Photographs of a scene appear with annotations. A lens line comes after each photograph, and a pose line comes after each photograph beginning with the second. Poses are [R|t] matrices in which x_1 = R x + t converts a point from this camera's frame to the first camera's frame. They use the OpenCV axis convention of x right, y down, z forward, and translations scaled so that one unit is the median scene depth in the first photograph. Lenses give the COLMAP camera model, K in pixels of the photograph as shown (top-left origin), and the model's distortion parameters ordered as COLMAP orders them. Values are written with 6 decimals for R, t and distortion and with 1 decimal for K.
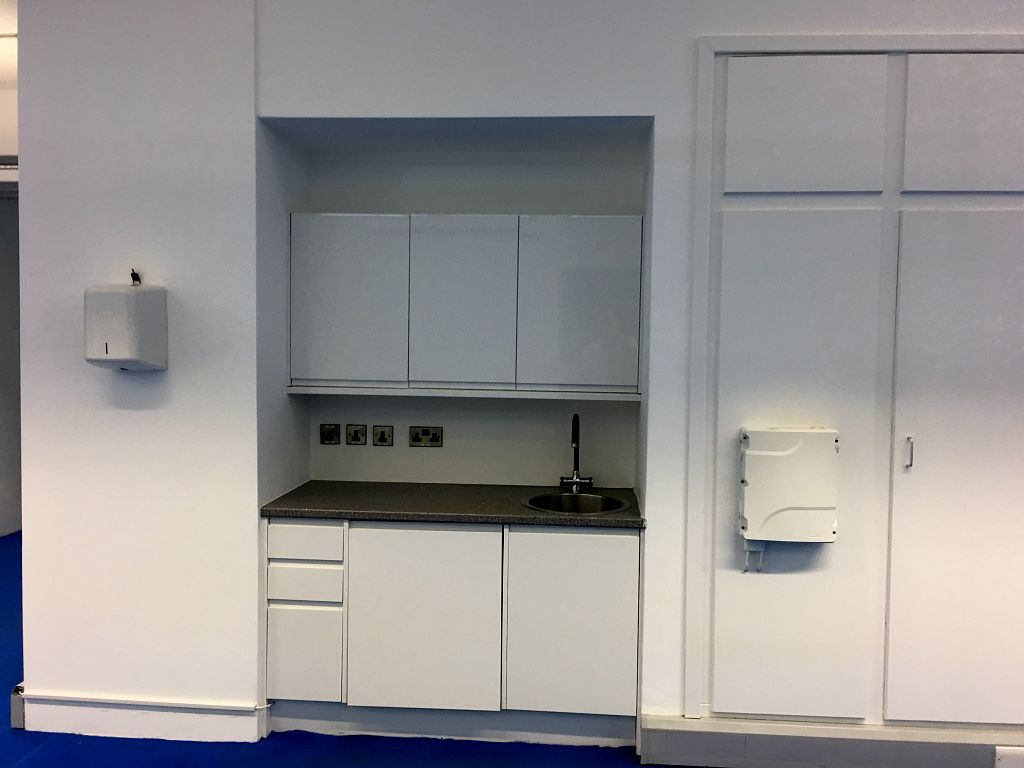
lens RADIAL K [[882.8, 0, 511.1], [0, 882.8, 374.3], [0, 0, 1]] dist [0.061185, -0.071770]
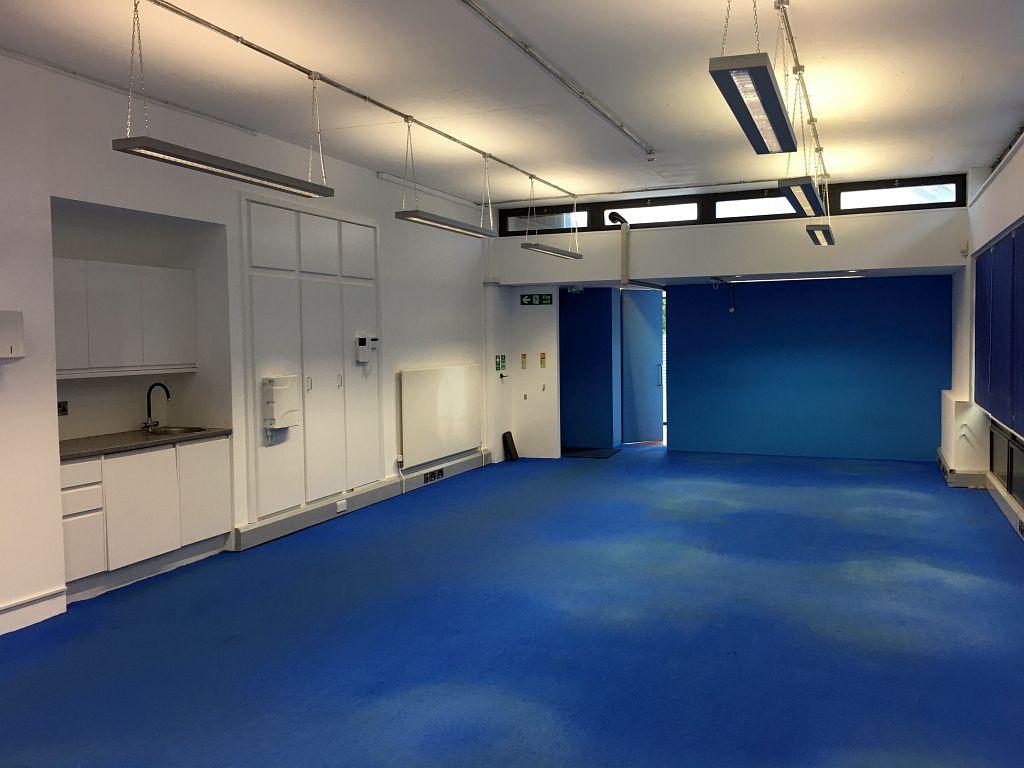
lens RADIAL K [[882.8, 0, 527.5], [0, 882.8, 371.0], [0, 0, 1]] dist [0.061185, -0.071770]
pose [[0.284940, -0.055990, 0.956909, -1.525845], [0.070564, 0.996809, 0.037313, 0.009621], [-0.955944, 0.056892, 0.287982, -0.197085]]
